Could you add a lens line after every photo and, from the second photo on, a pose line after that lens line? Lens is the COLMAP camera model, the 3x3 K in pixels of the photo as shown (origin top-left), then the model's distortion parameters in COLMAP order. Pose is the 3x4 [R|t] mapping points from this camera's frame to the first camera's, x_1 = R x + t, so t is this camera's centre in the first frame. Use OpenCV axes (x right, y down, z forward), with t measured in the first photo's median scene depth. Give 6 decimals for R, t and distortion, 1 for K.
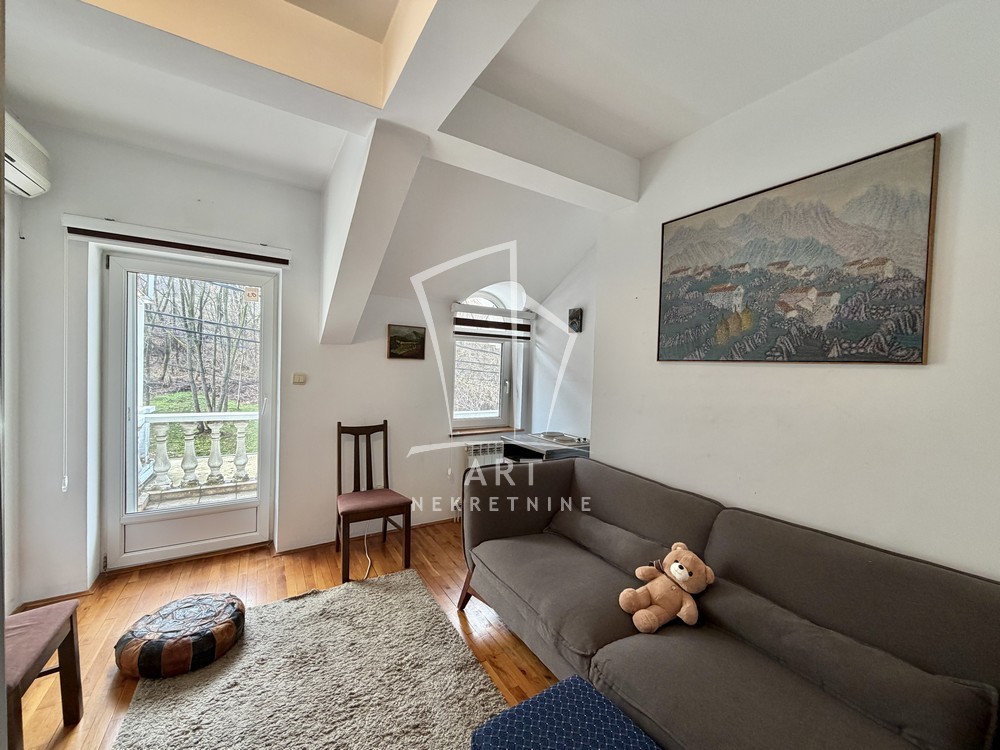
lens RADIAL K [[398.3, 0, 498.9], [0, 398.3, 369.8], [0, 0, 1]] dist [0.000405, -0.000285]
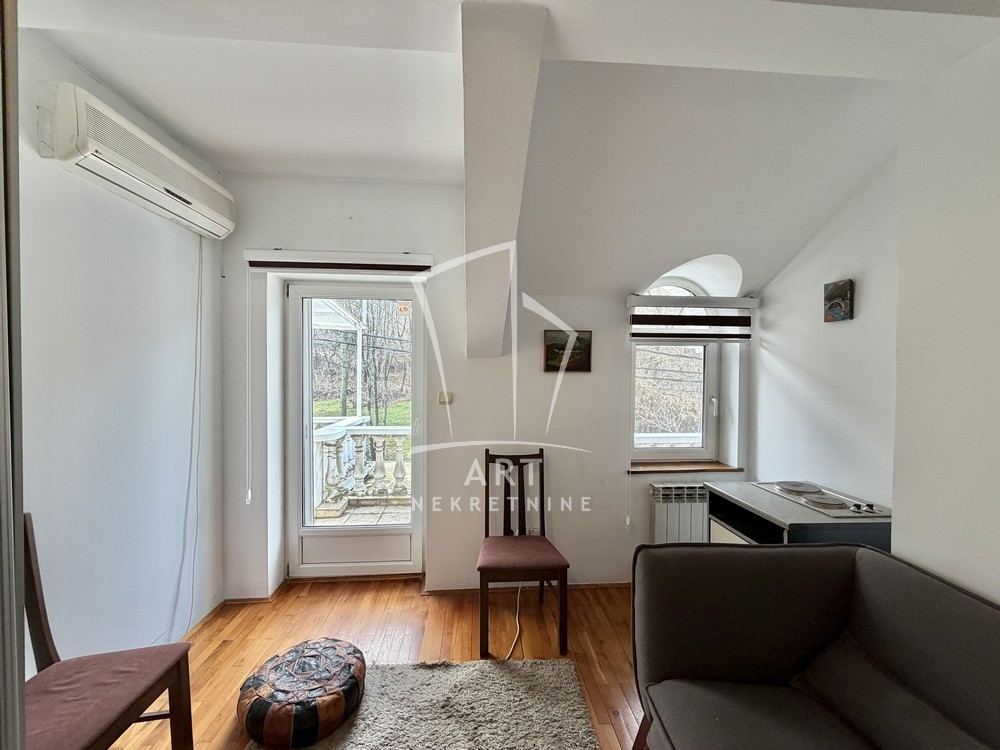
lens RADIAL K [[398.3, 0, 495.4], [0, 398.3, 376.0], [0, 0, 1]] dist [0.000405, -0.000285]
pose [[0.882267, -0.020684, -0.470295, 0.015886], [0.017735, 0.999785, -0.010701, -0.014334], [0.470415, 0.001101, 0.882445, 0.256070]]
